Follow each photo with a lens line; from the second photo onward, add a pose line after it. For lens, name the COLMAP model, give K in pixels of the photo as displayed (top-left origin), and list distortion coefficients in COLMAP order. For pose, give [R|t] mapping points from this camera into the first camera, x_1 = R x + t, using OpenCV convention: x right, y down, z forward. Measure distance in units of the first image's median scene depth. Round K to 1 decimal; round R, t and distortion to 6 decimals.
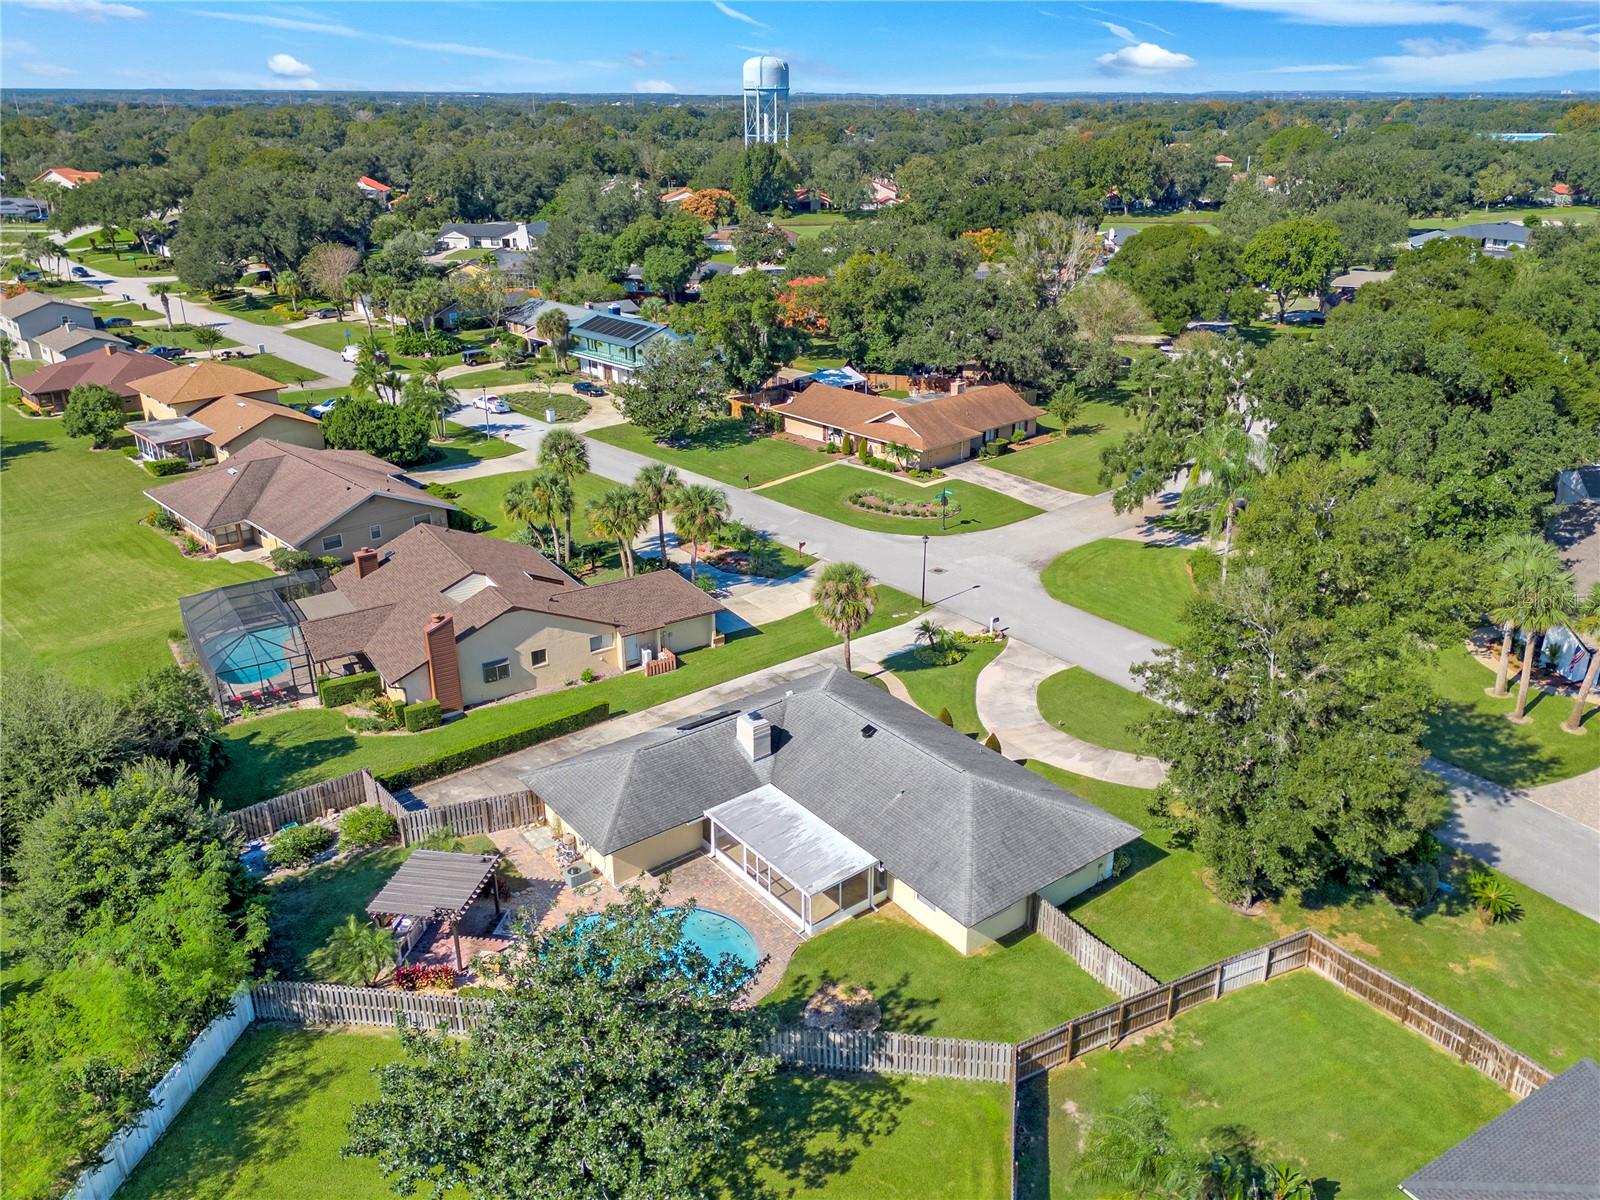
lens RADIAL K [[1225.8, 0, 800.0], [0, 1225.8, 600.0], [0, 0, 1]] dist [0.080898, -0.083831]
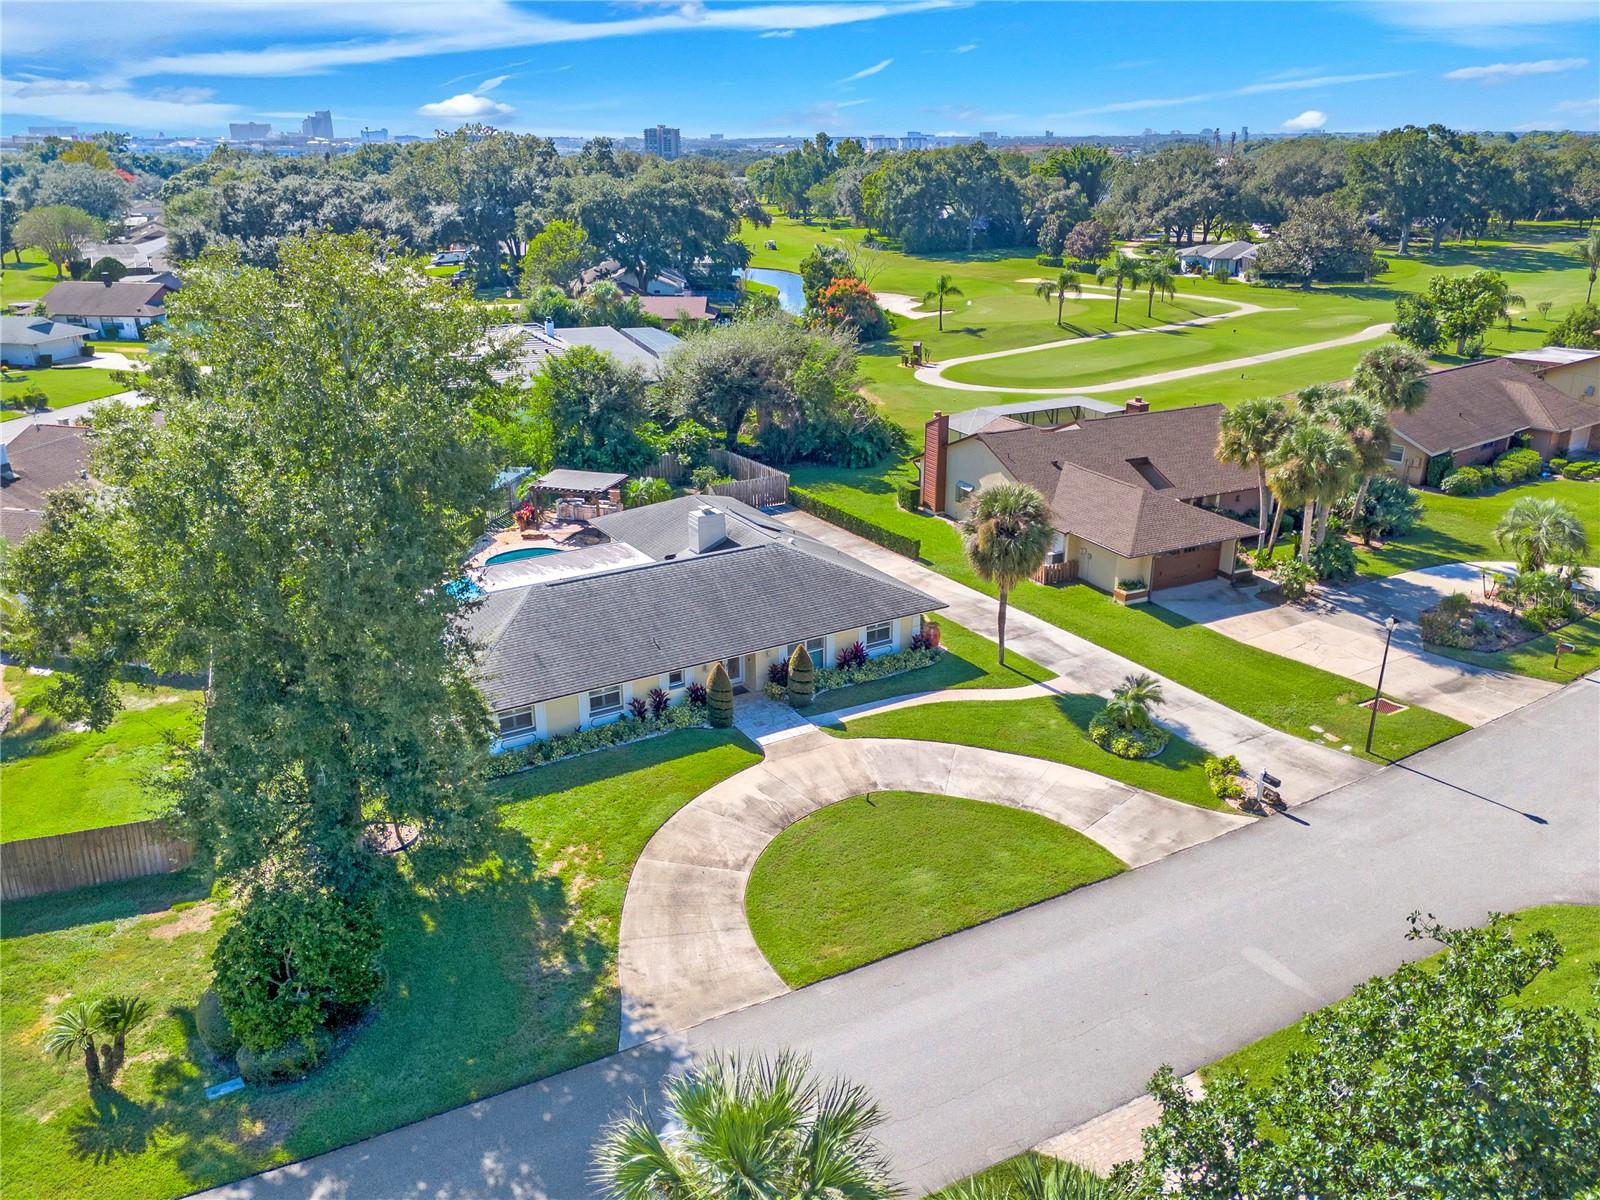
lens RADIAL K [[1225.8, 0, 800.0], [0, 1225.8, 600.0], [0, 0, 1]] dist [0.080898, -0.083831]
pose [[-0.115094, 0.353091, -0.928483, 0.824784], [-0.371885, 0.851406, 0.369878, -0.213852], [0.921116, 0.387860, 0.033318, 1.015249]]
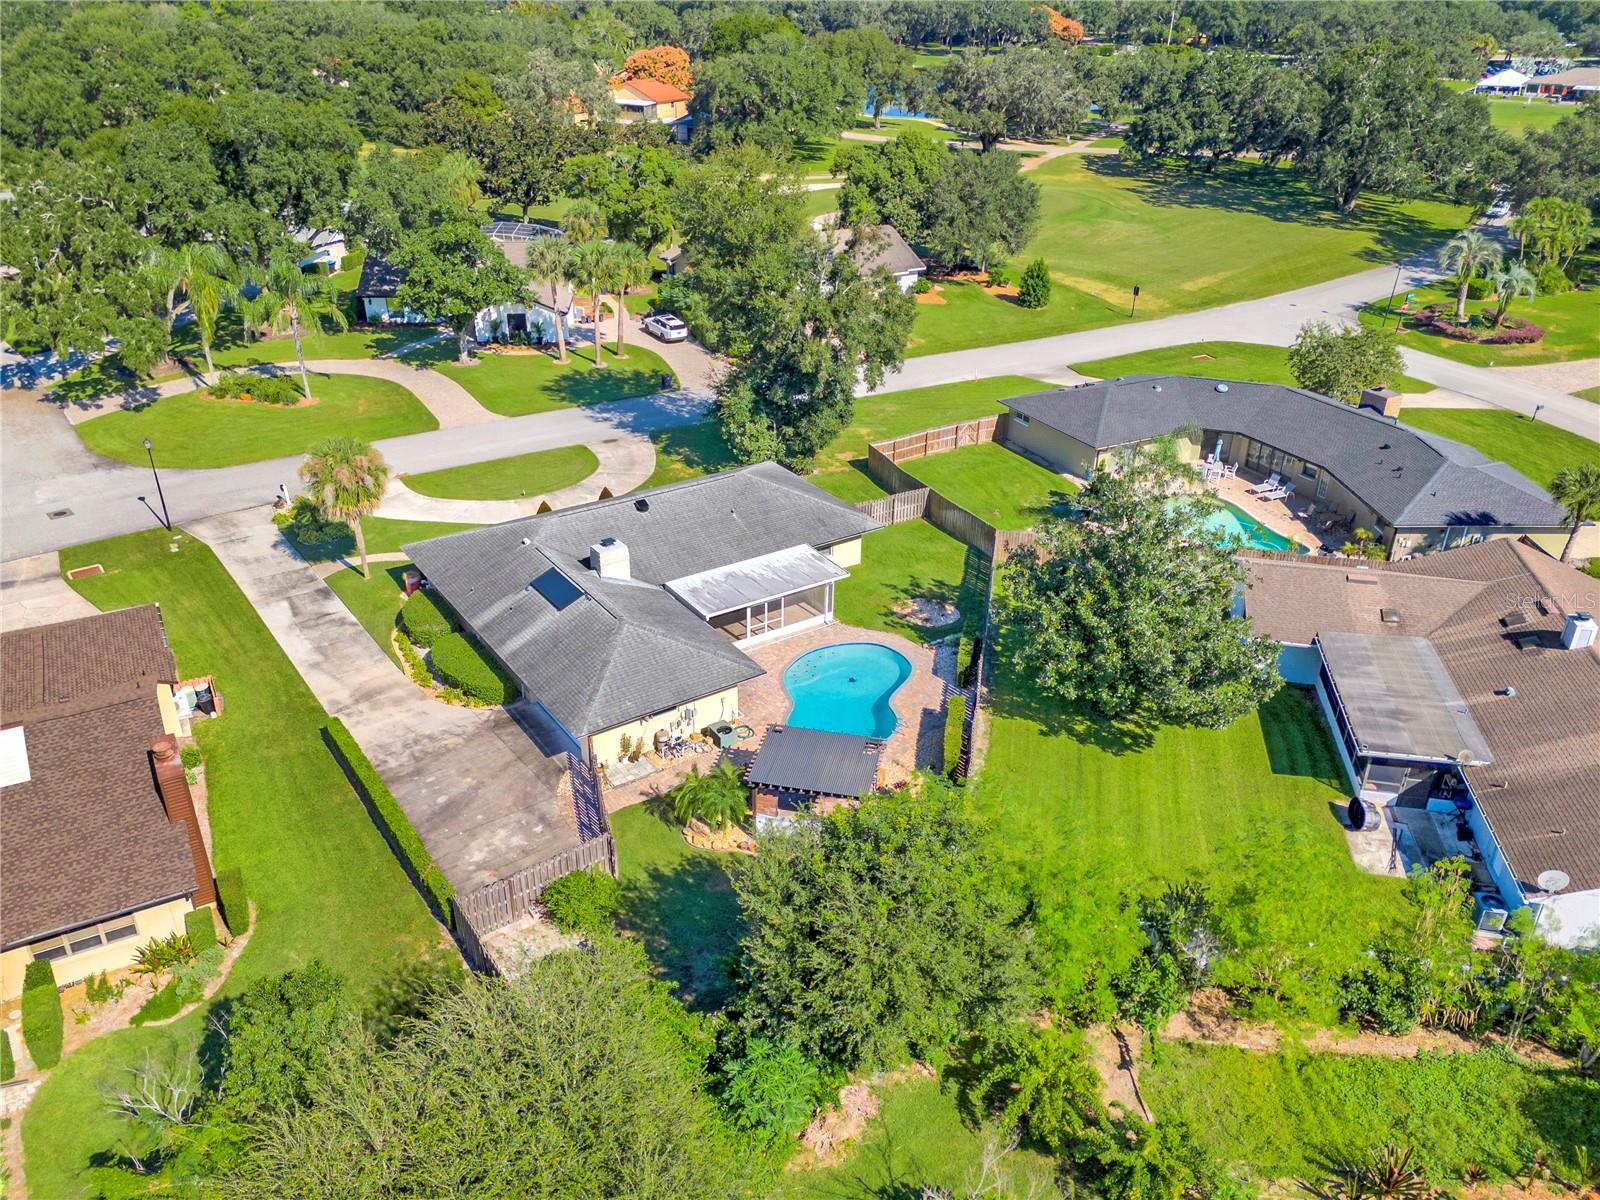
lens RADIAL K [[1225.8, 0, 800.0], [0, 1225.8, 600.0], [0, 0, 1]] dist [0.080898, -0.083831]
pose [[0.049467, -0.454714, 0.889263, -0.838276], [0.367560, 0.836157, 0.407113, -0.182887], [-0.928683, 0.306719, 0.208496, 0.655165]]
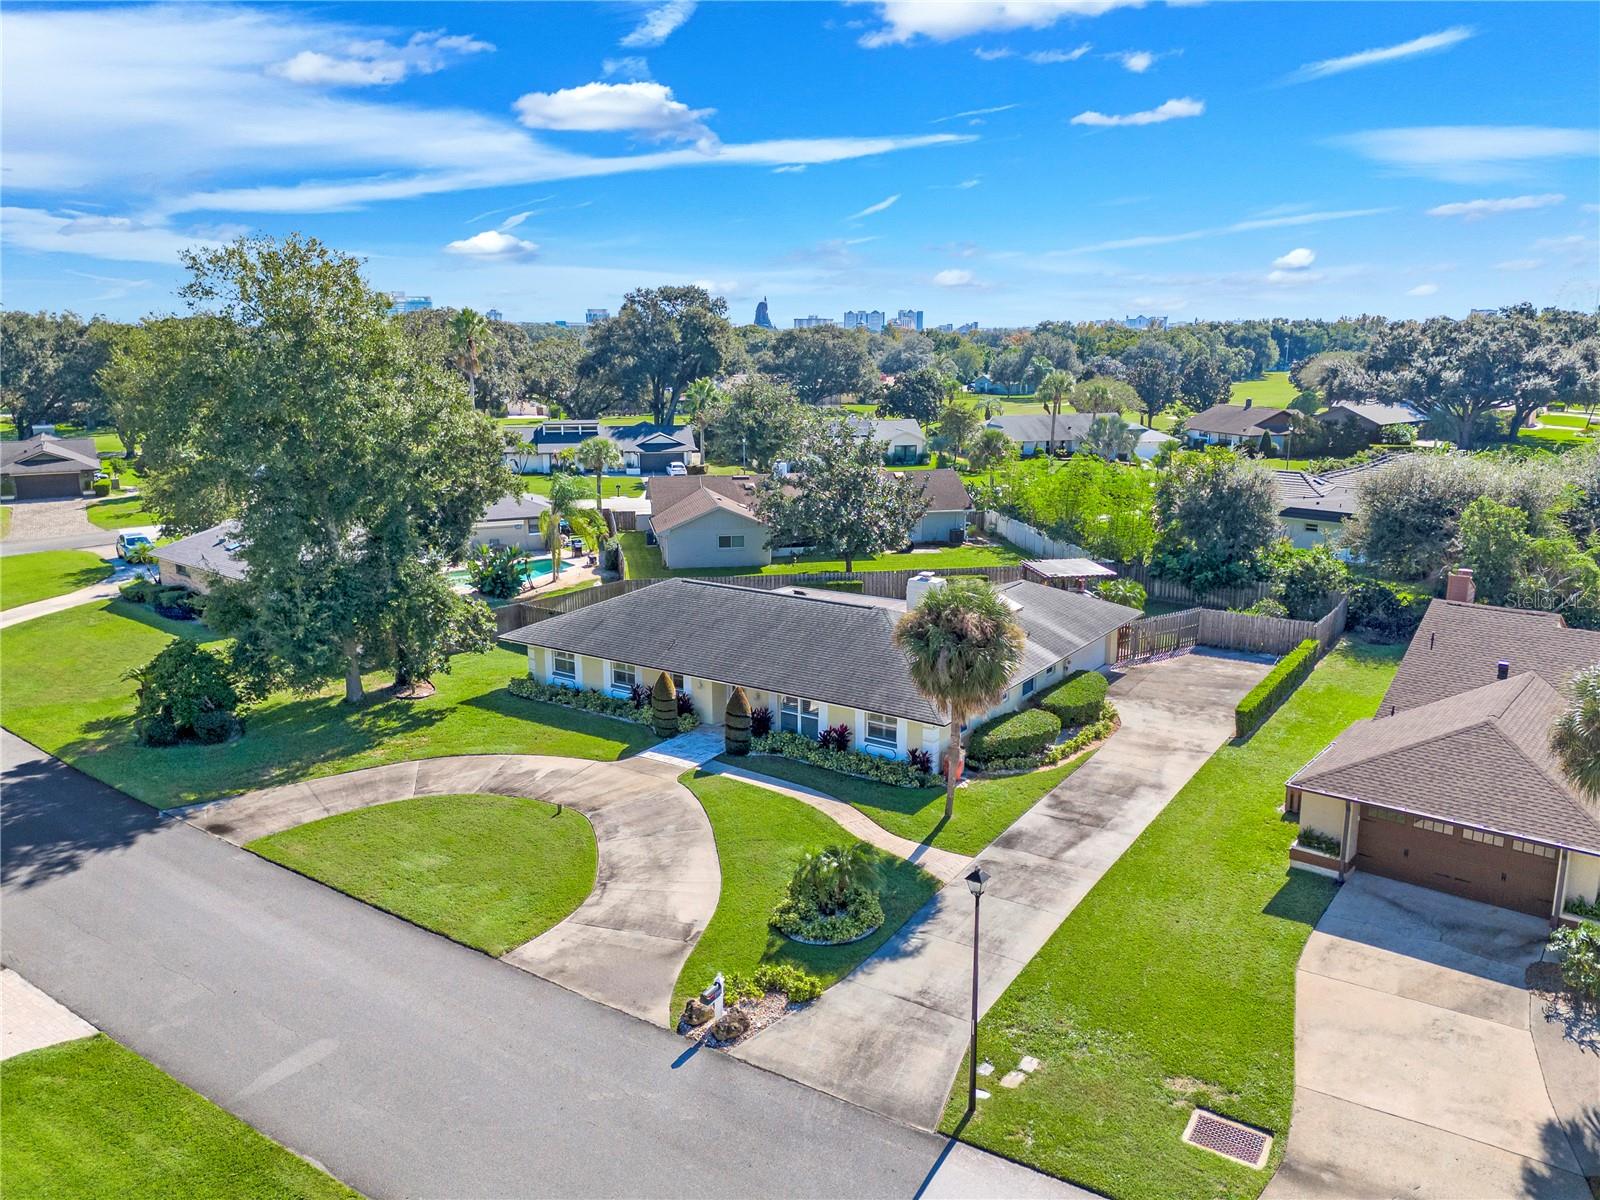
lens RADIAL K [[1196.2, 0, 800.0], [0, 1196.2, 600.0], [0, 0, 1]] dist [0.071608, -0.072117]
pose [[-0.948999, 0.075494, -0.306108, 0.302297], [-0.113785, 0.823462, 0.555844, -0.346294], [0.294031, 0.562326, -0.772875, 1.579632]]
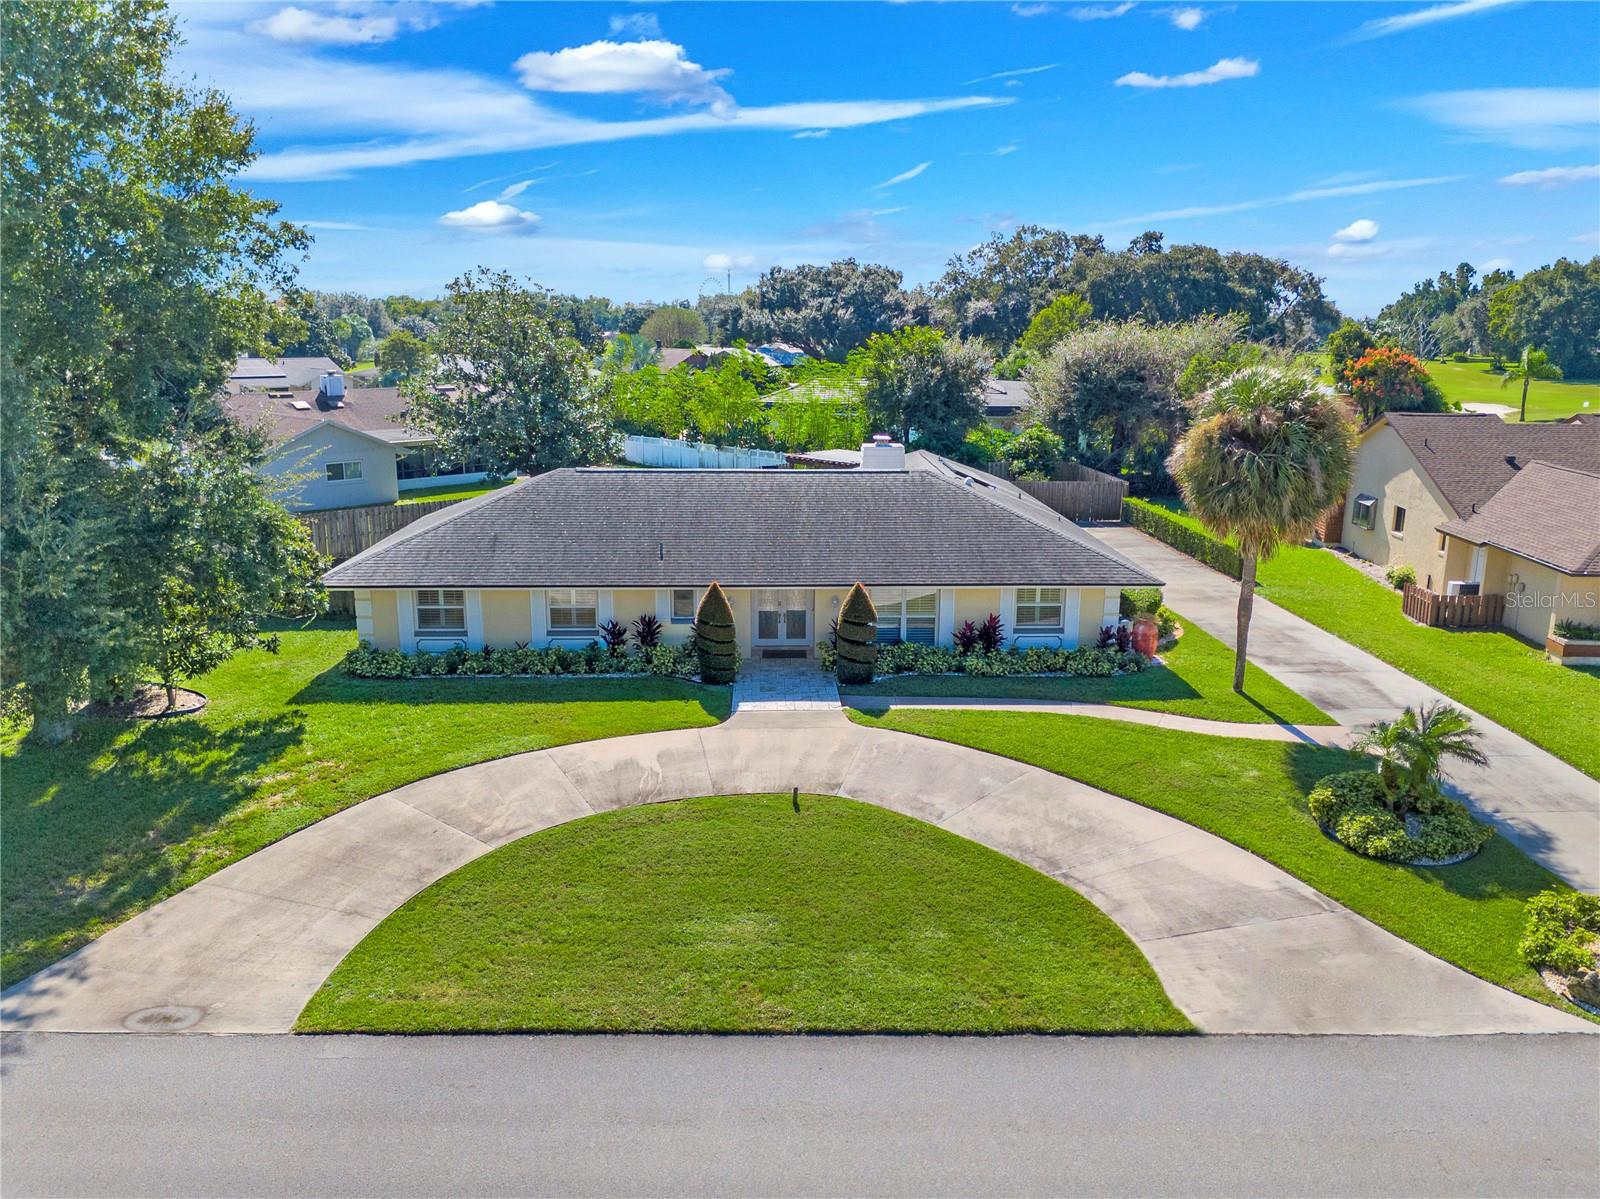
lens RADIAL K [[1196.2, 0, 800.0], [0, 1196.2, 599.5], [0, 0, 1]] dist [0.071608, -0.072117]
pose [[-0.581956, 0.185030, -0.791891, 0.516559], [-0.311838, 0.848560, 0.427438, -0.097731], [0.751056, 0.495692, -0.436125, 1.245558]]
